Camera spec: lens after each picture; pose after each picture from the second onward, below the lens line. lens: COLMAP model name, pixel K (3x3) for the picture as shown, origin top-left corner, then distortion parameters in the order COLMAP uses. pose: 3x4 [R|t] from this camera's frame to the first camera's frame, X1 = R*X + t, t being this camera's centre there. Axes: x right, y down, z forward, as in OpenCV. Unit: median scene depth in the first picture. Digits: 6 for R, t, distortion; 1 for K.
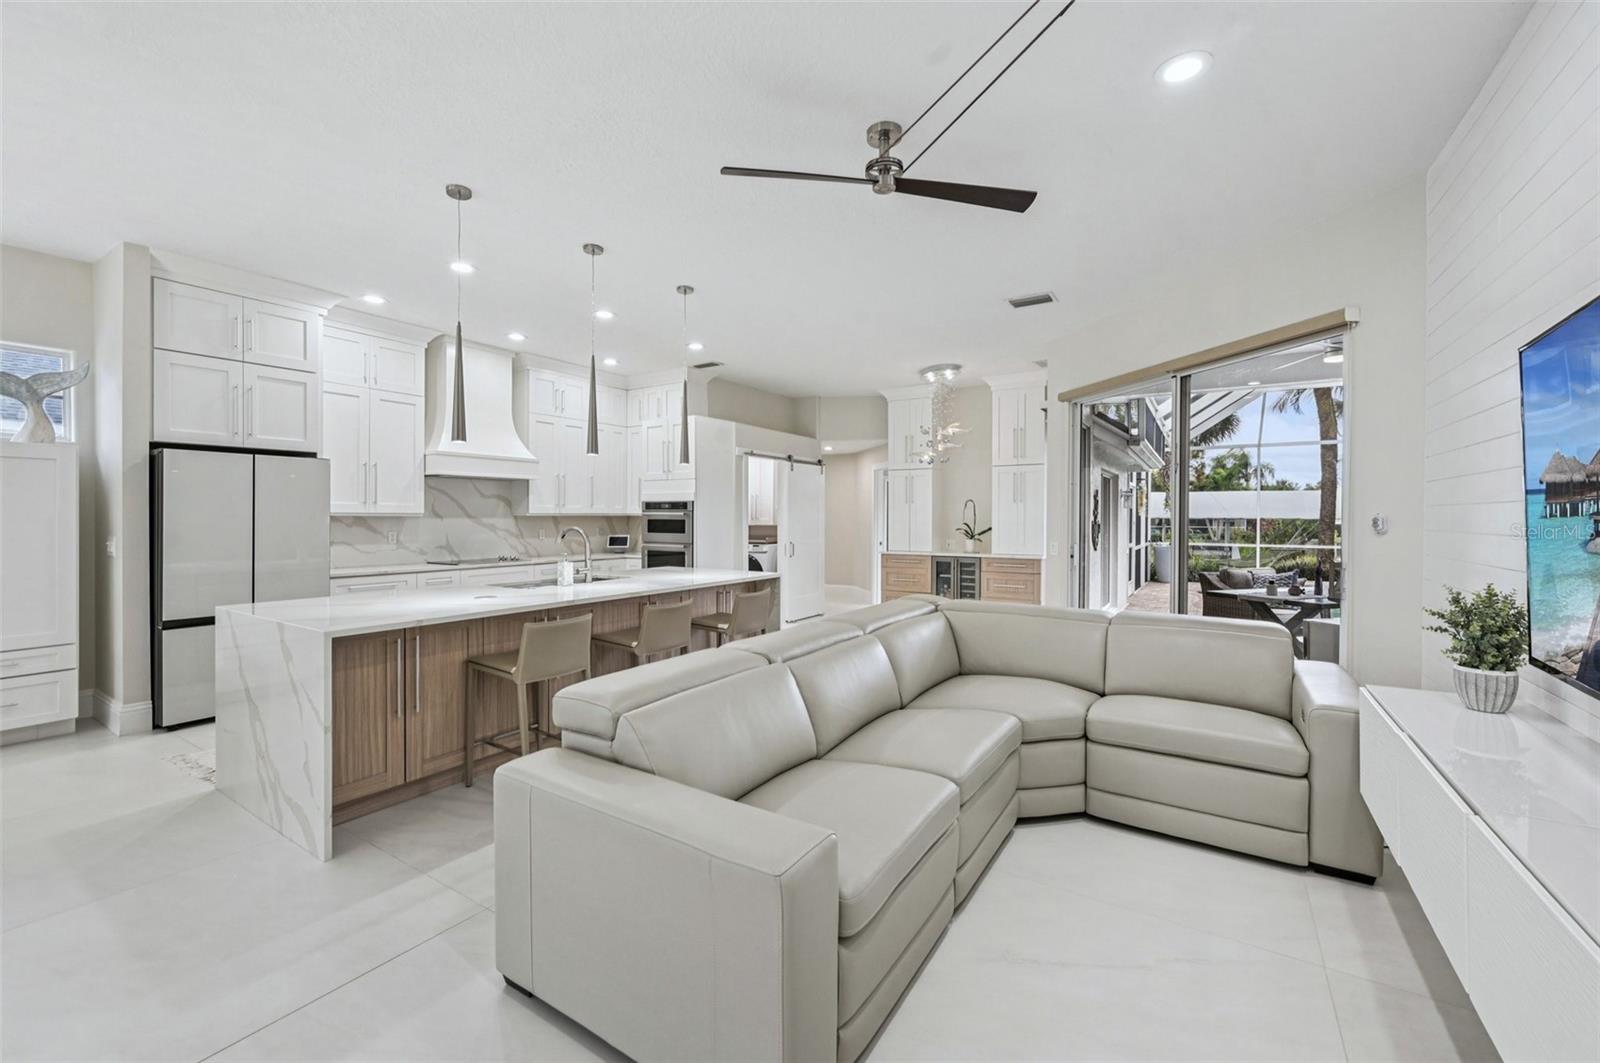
lens RADIAL K [[649.9, 0, 800.5], [0, 649.9, 518.8], [0, 0, 1]] dist [-0.000234, -0.000710]
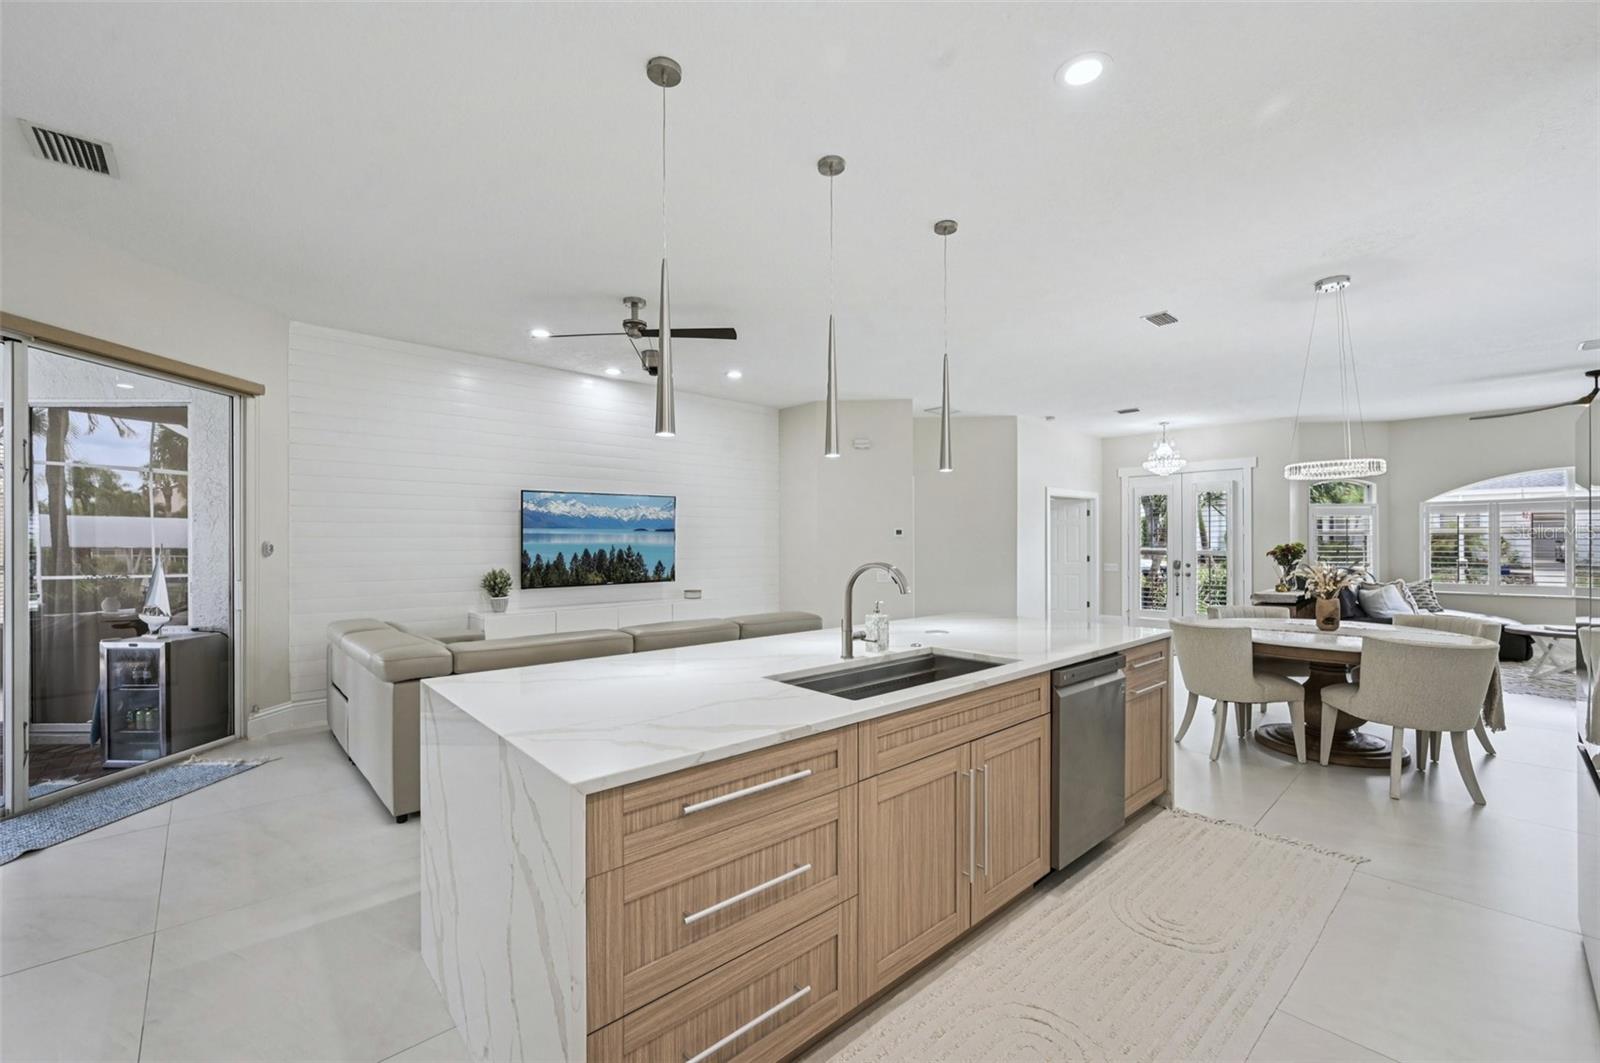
lens RADIAL K [[649.9, 0, 804.9], [0, 649.9, 539.9], [0, 0, 1]] dist [-0.000234, -0.000710]
pose [[-0.966474, 0.002761, 0.256748, -0.276338], [0.002788, 0.999996, -0.000259, -0.004486], [-0.256748, 0.000466, -0.966478, 0.991604]]
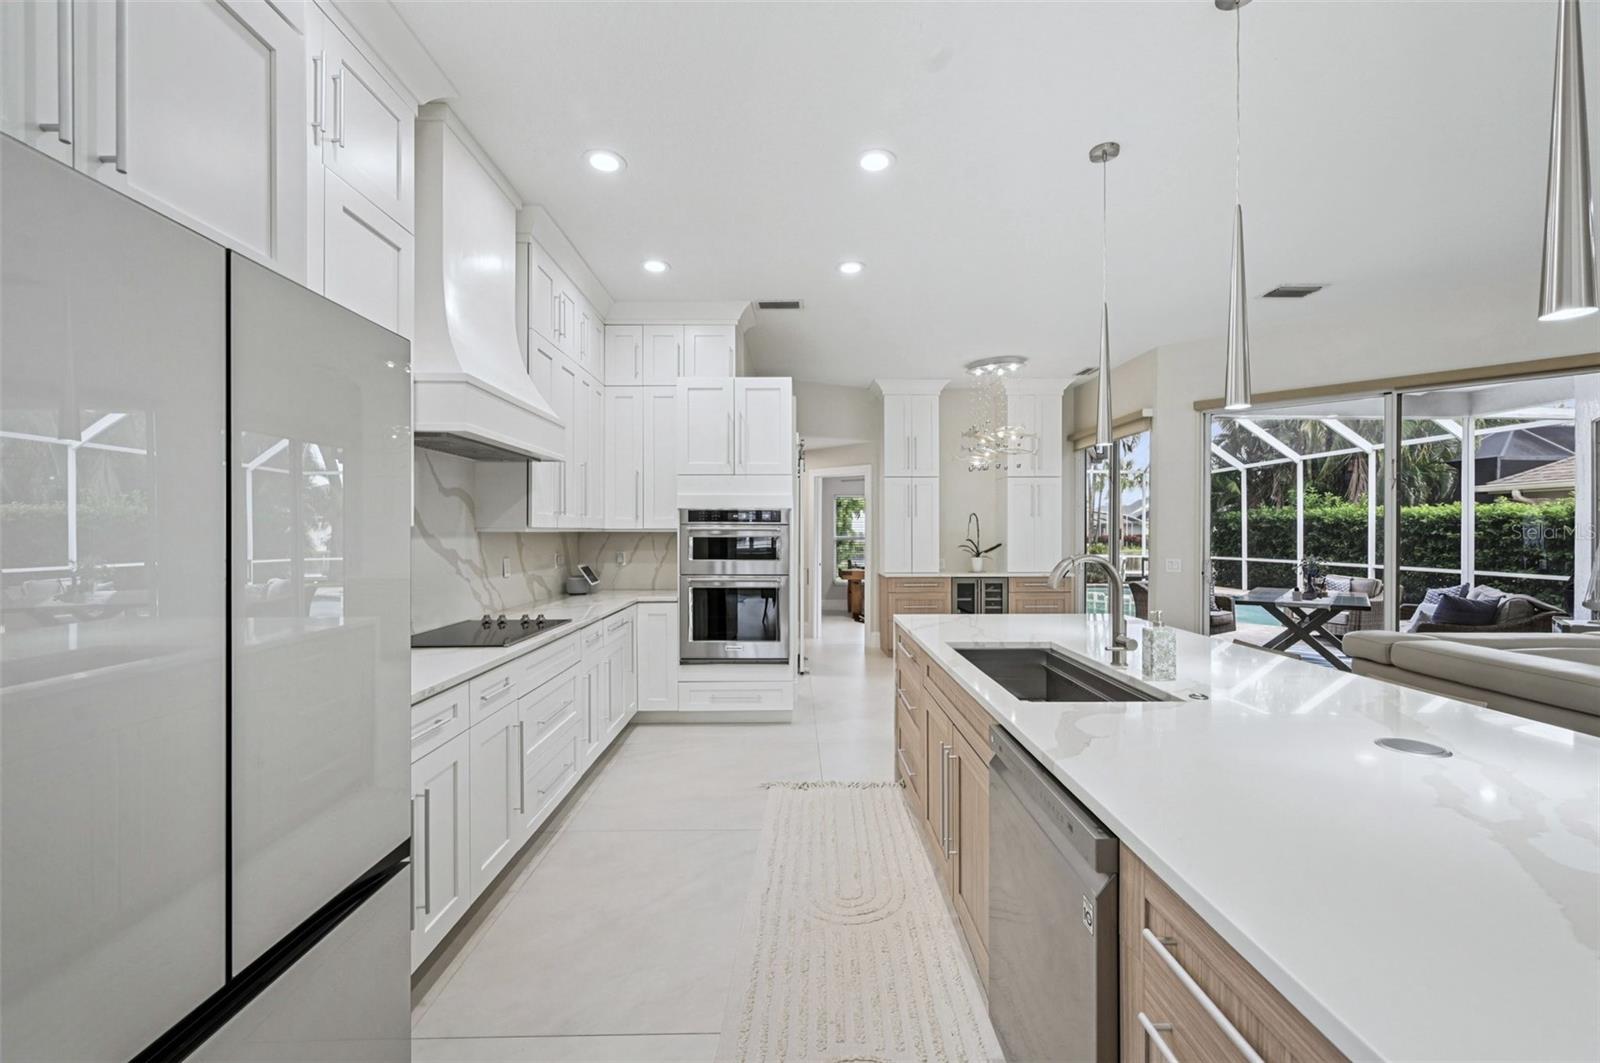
lens RADIAL K [[649.9, 0, 809.1], [0, 649.9, 535.7], [0, 0, 1]] dist [-0.000234, -0.000710]
pose [[0.834481, -0.005463, 0.551010, -0.507037], [0.004853, 0.999985, 0.002565, -0.002079], [-0.551015, 0.000534, 0.834495, 0.447532]]
